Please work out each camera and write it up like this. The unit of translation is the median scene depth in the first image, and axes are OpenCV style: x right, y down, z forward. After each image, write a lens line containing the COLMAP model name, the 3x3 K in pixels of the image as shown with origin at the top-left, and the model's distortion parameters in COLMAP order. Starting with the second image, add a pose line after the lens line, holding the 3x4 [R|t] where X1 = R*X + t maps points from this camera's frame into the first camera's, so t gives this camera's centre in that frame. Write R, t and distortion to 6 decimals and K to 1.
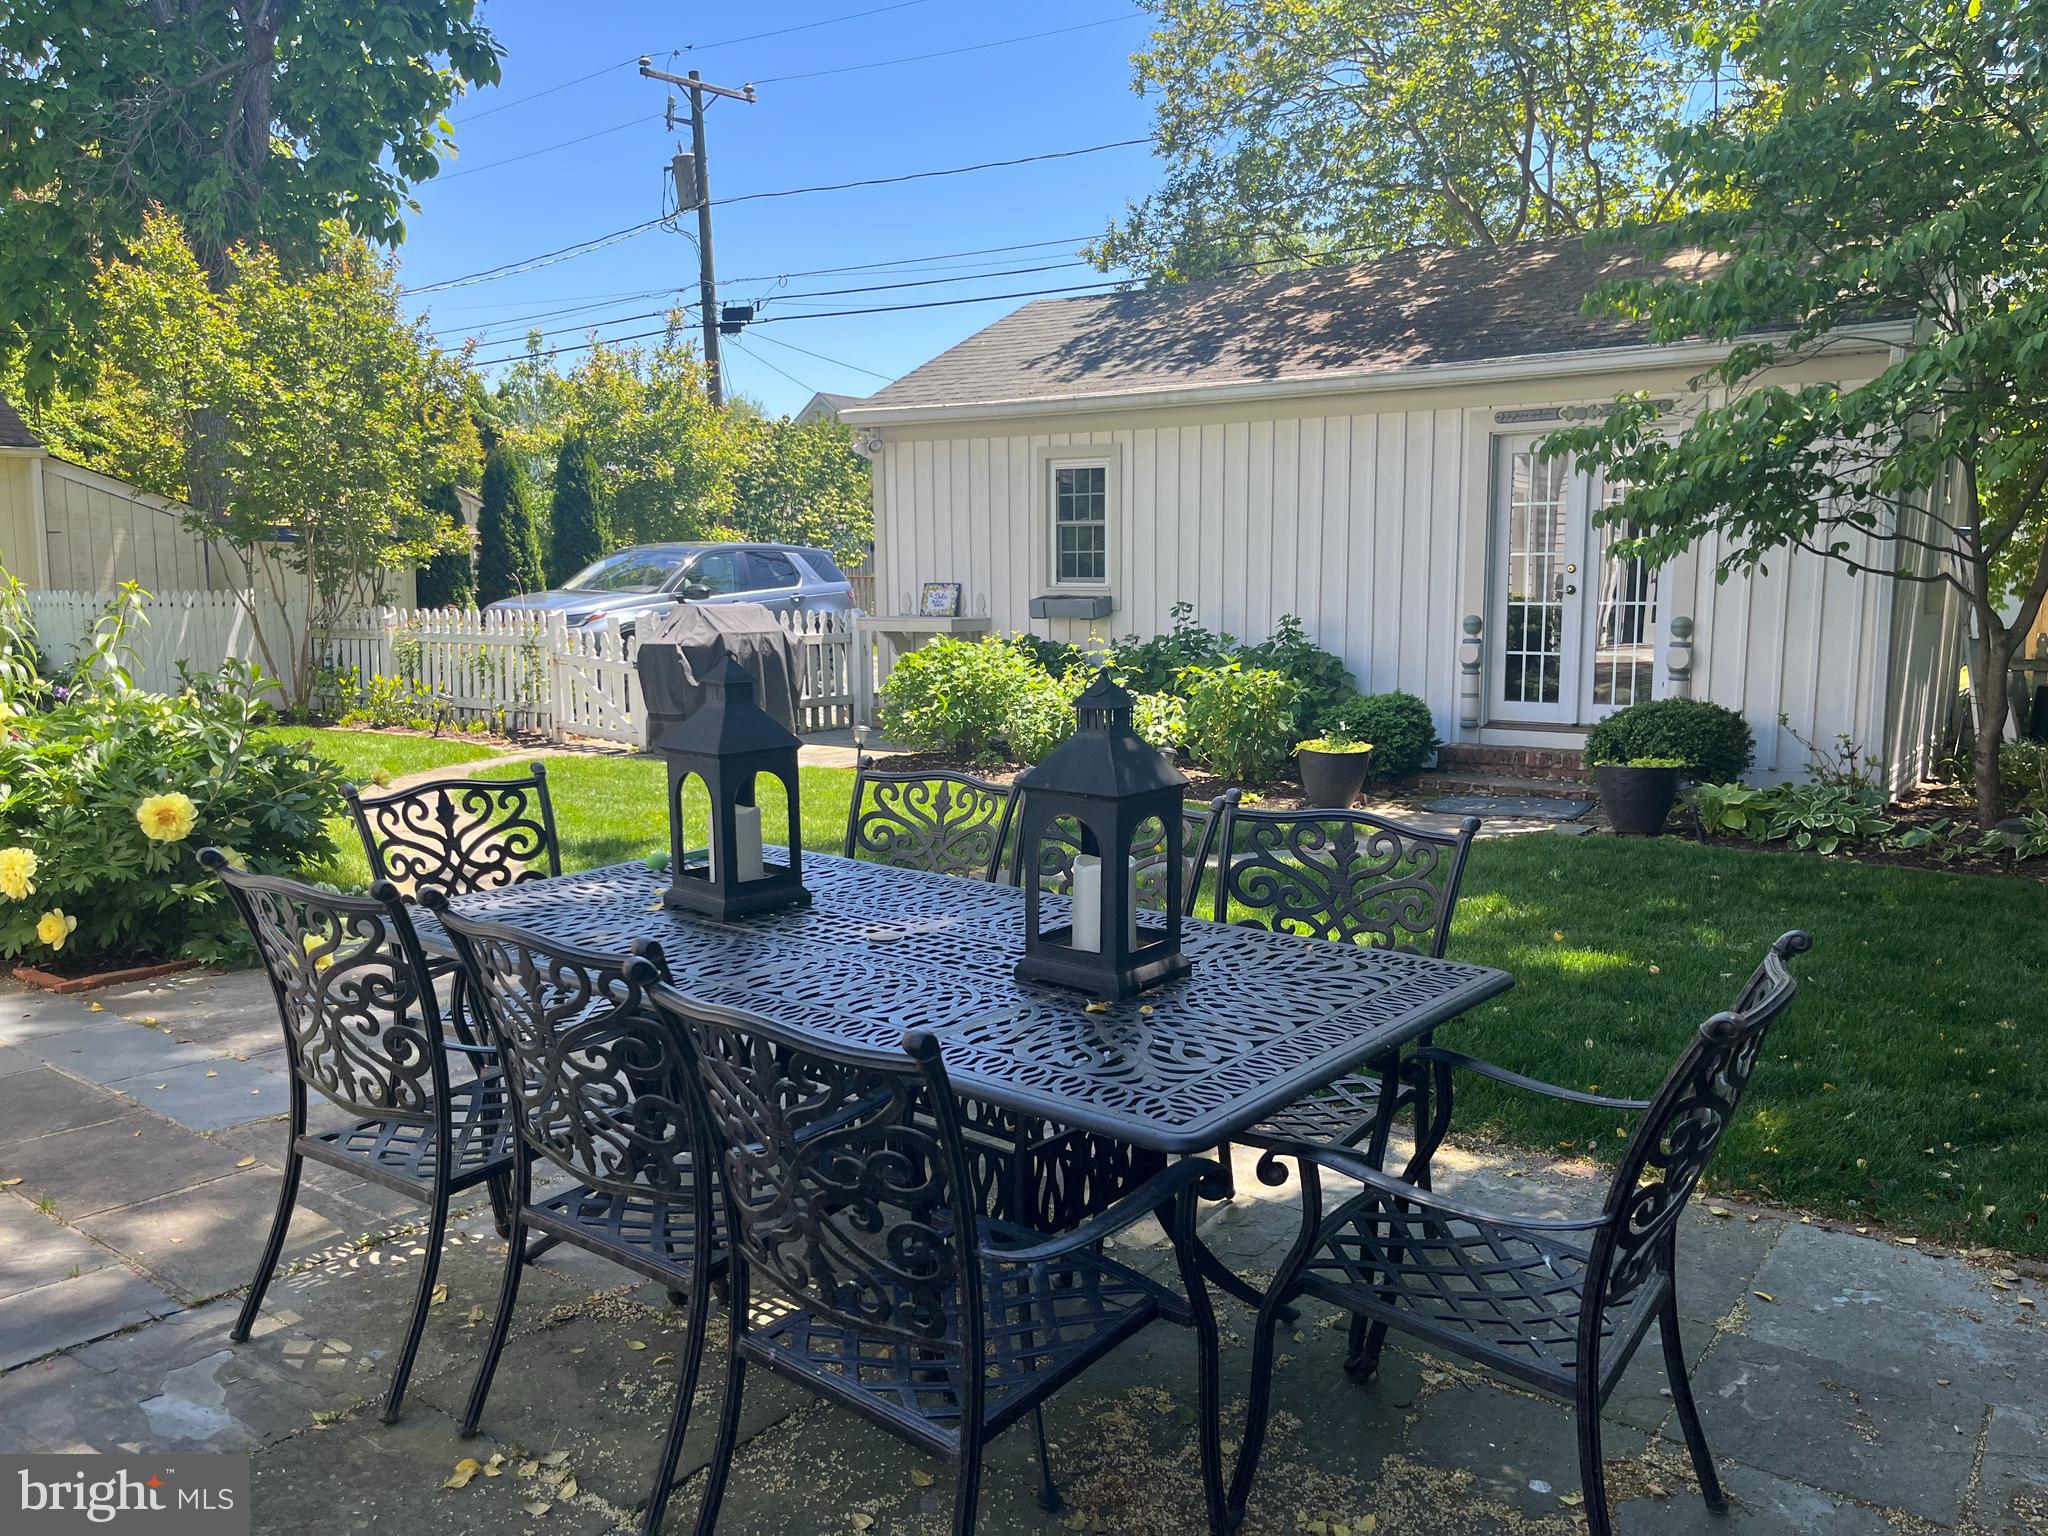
lens RADIAL K [[1557.8, 0, 1018.4], [0, 1557.8, 796.4], [0, 0, 1]] dist [0.053077, -0.047933]
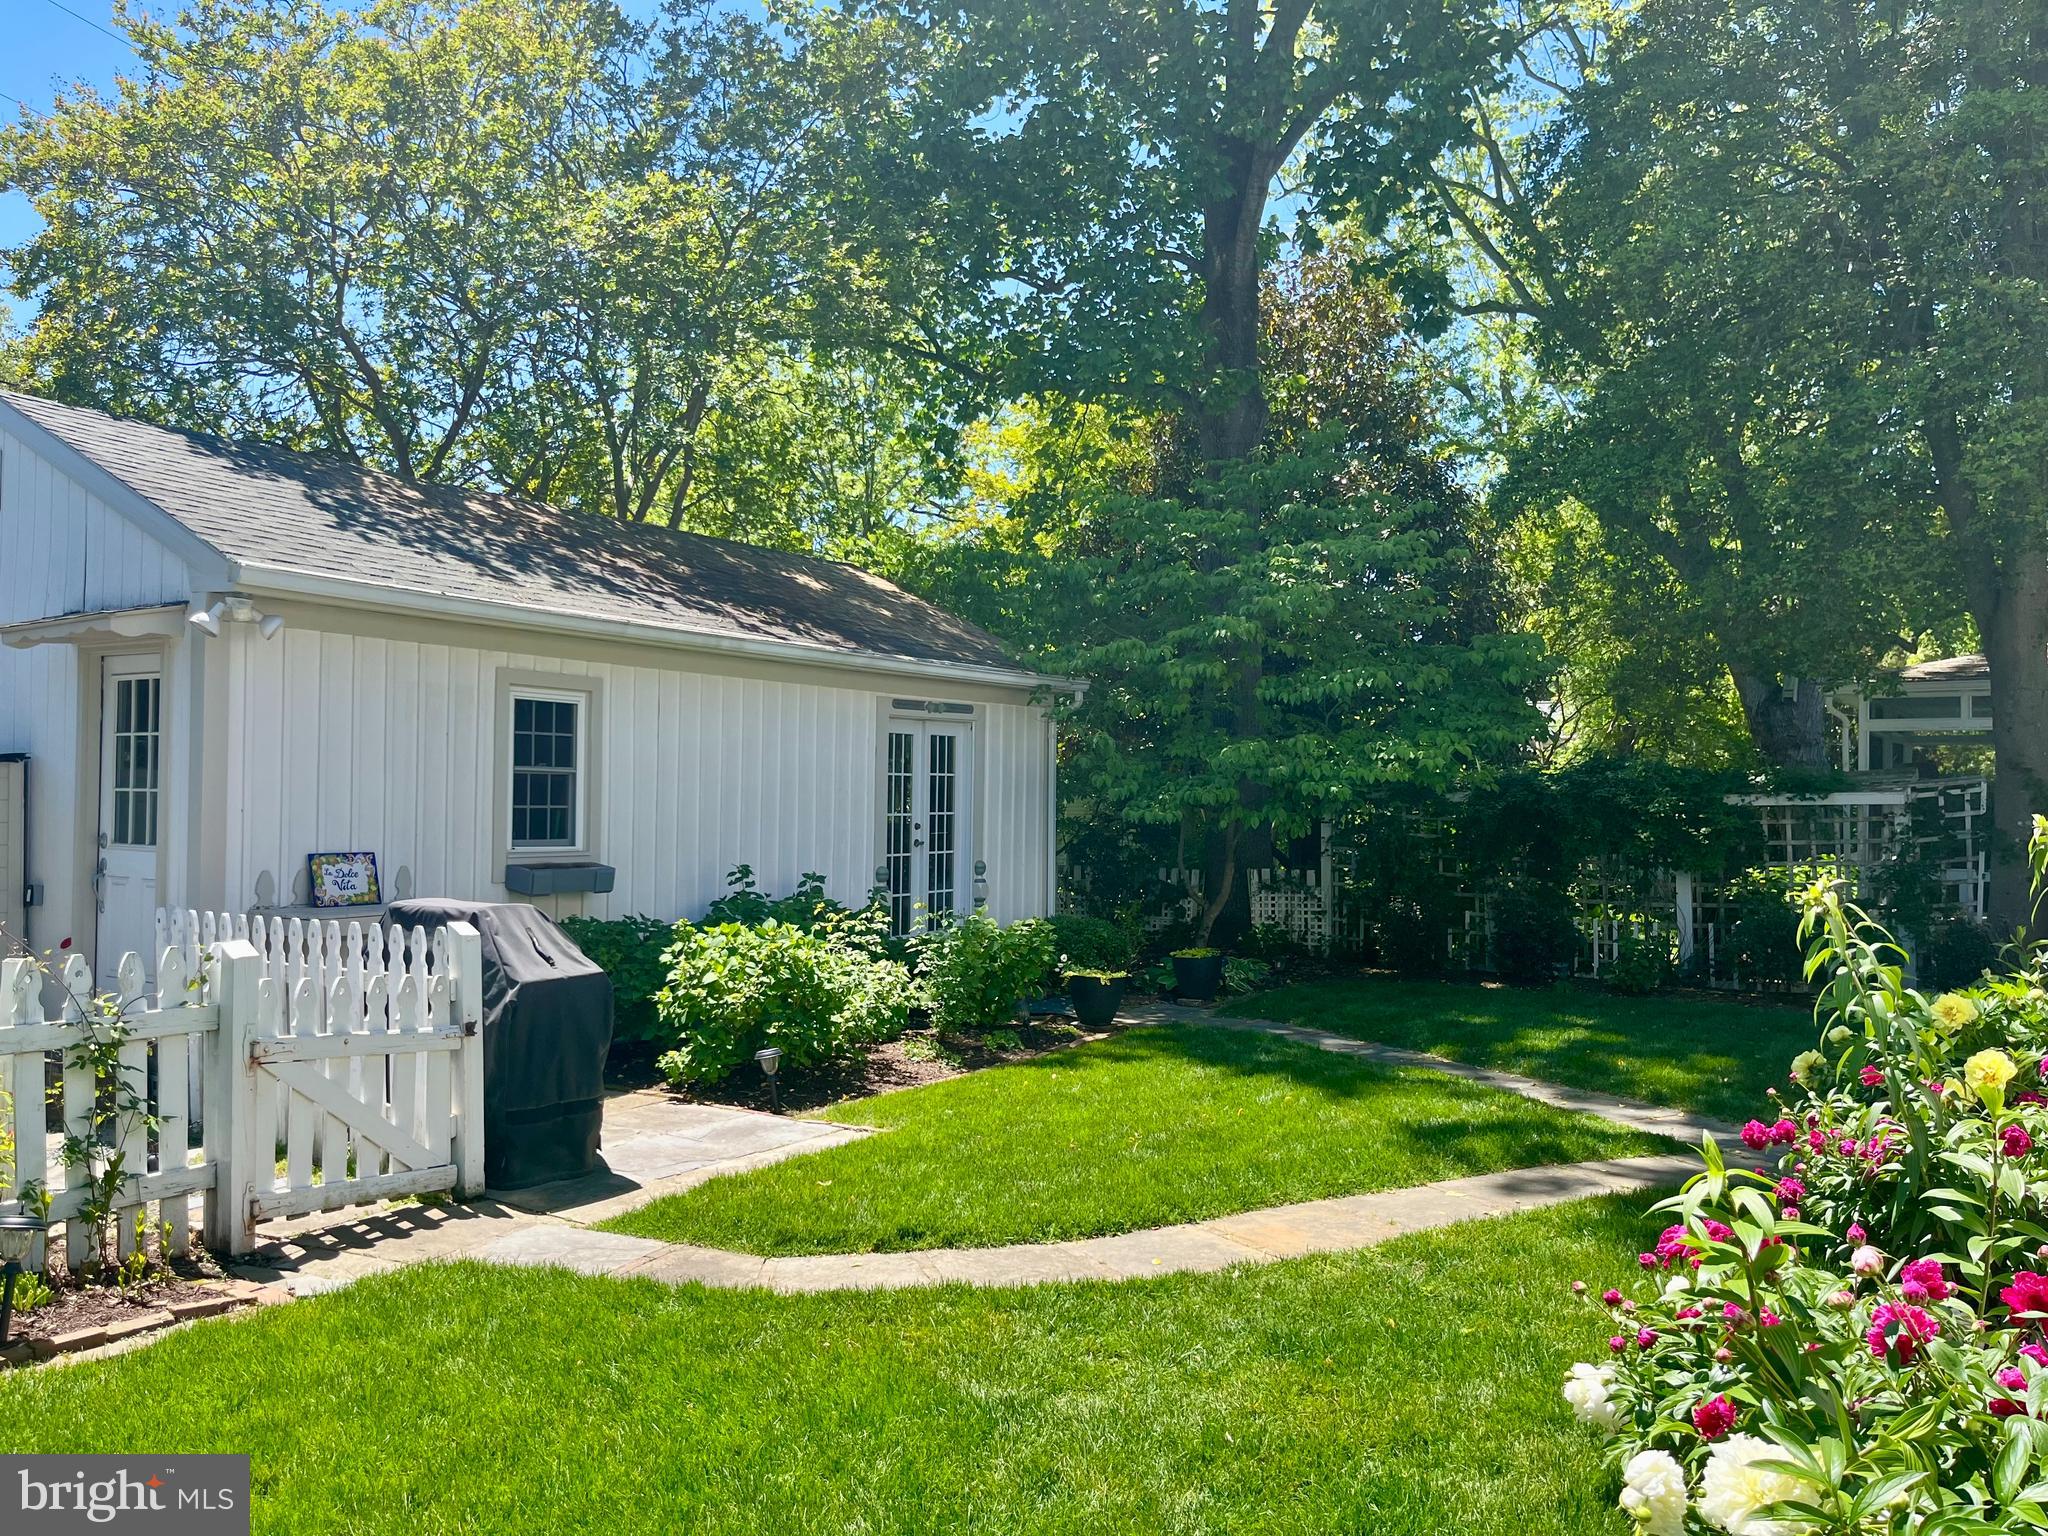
lens RADIAL K [[1538.1, 0, 1017.6], [0, 1538.1, 797.4], [0, 0, 1]] dist [0.042907, -0.049815]
pose [[-0.058344, -0.000790, 0.998296, -0.723243], [0.129119, 0.991594, 0.008330, -0.135288], [-0.989911, 0.129385, -0.057752, 0.798710]]
